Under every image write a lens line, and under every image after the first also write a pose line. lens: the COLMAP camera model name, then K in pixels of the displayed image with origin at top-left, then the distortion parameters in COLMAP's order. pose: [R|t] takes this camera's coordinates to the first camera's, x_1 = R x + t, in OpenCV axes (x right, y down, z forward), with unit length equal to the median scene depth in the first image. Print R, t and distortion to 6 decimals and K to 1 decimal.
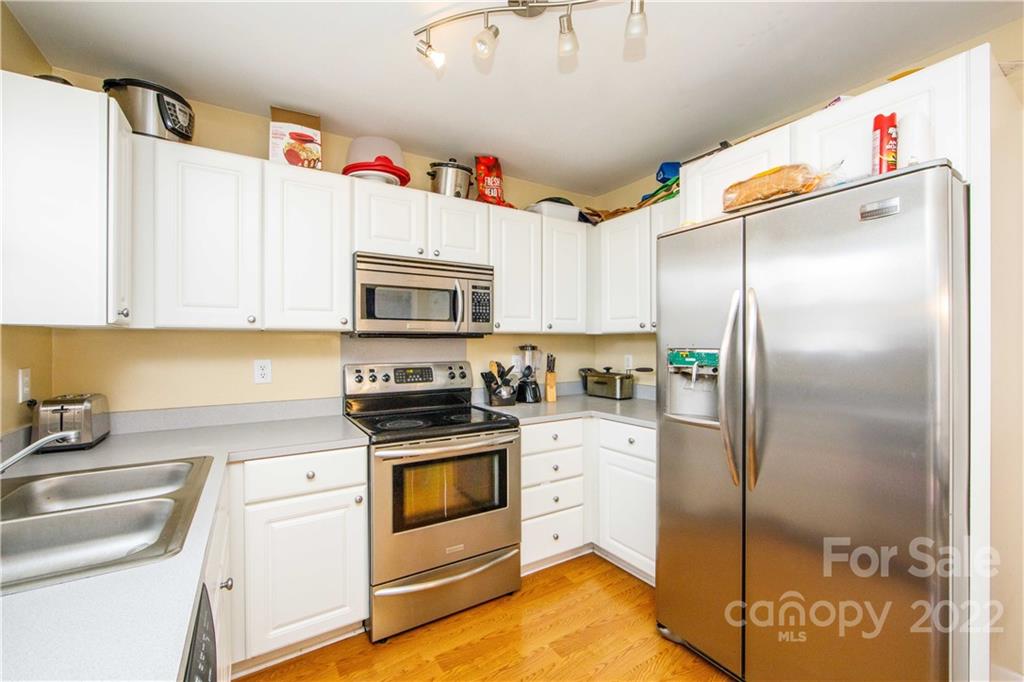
lens RADIAL K [[420.8, 0, 515.3], [0, 420.8, 339.6], [0, 0, 1]] dist [-0.008867, 0.000385]
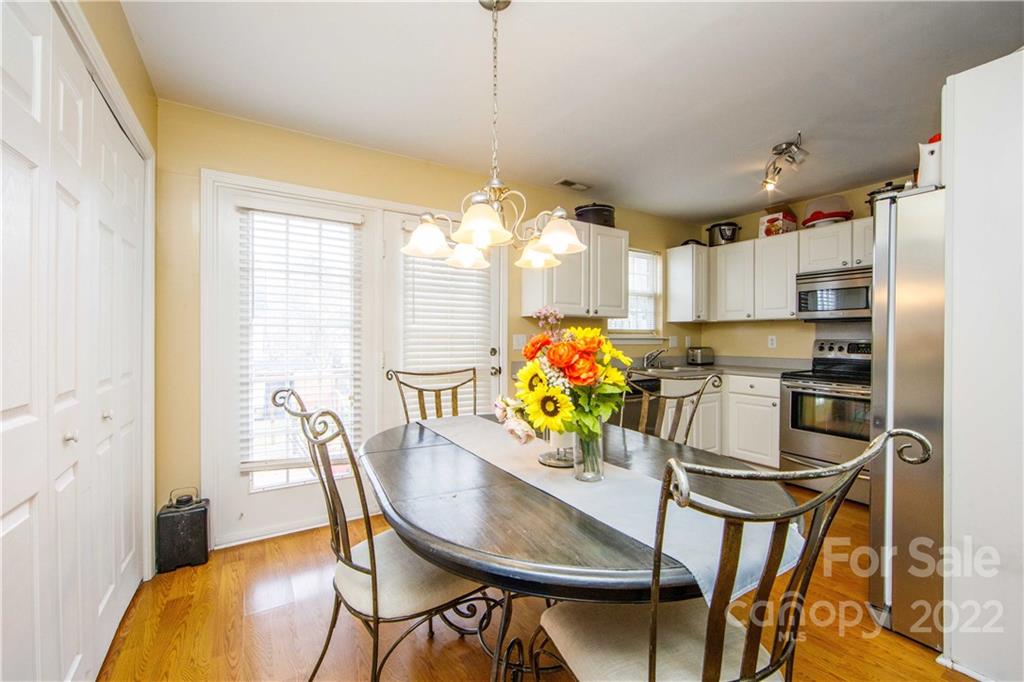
lens RADIAL K [[420.8, 0, 510.8], [0, 420.8, 336.3], [0, 0, 1]] dist [-0.008867, 0.000385]
pose [[-0.012093, -0.002476, -0.999924, 1.237003], [0.001677, 0.999995, -0.002496, 0.049607], [0.999925, -0.001708, -0.012089, -0.162450]]
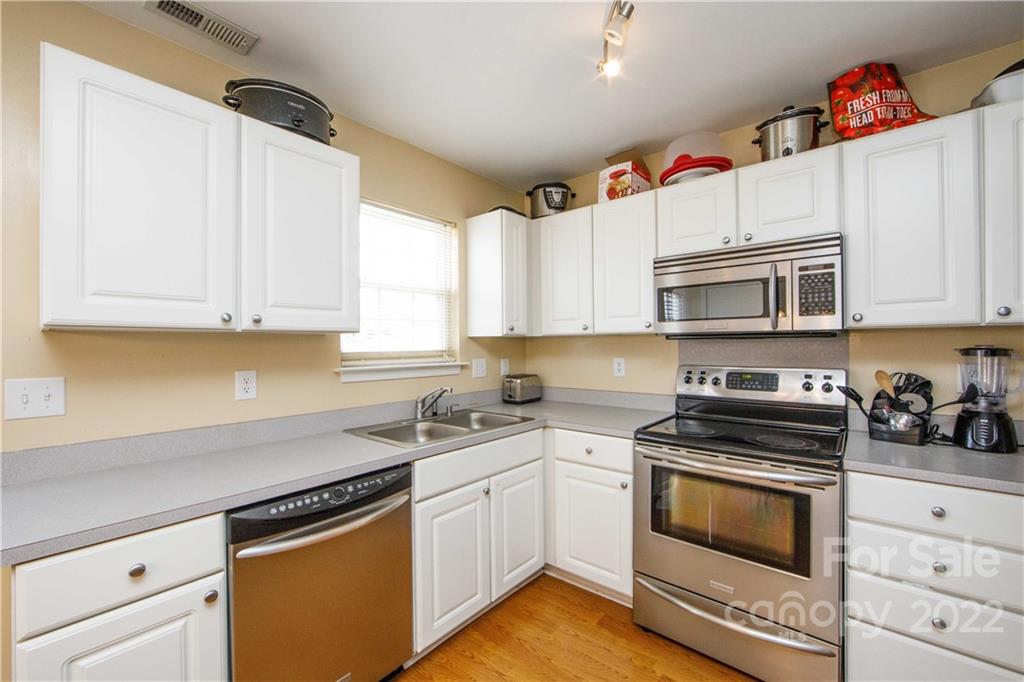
lens RADIAL K [[420.8, 0, 510.6], [0, 420.8, 339.2], [0, 0, 1]] dist [-0.008867, 0.000385]
pose [[0.289436, -0.013574, -0.957101, 0.471281], [0.012718, 0.999866, -0.010334, 0.000701], [0.957113, -0.009182, 0.289570, 0.301590]]
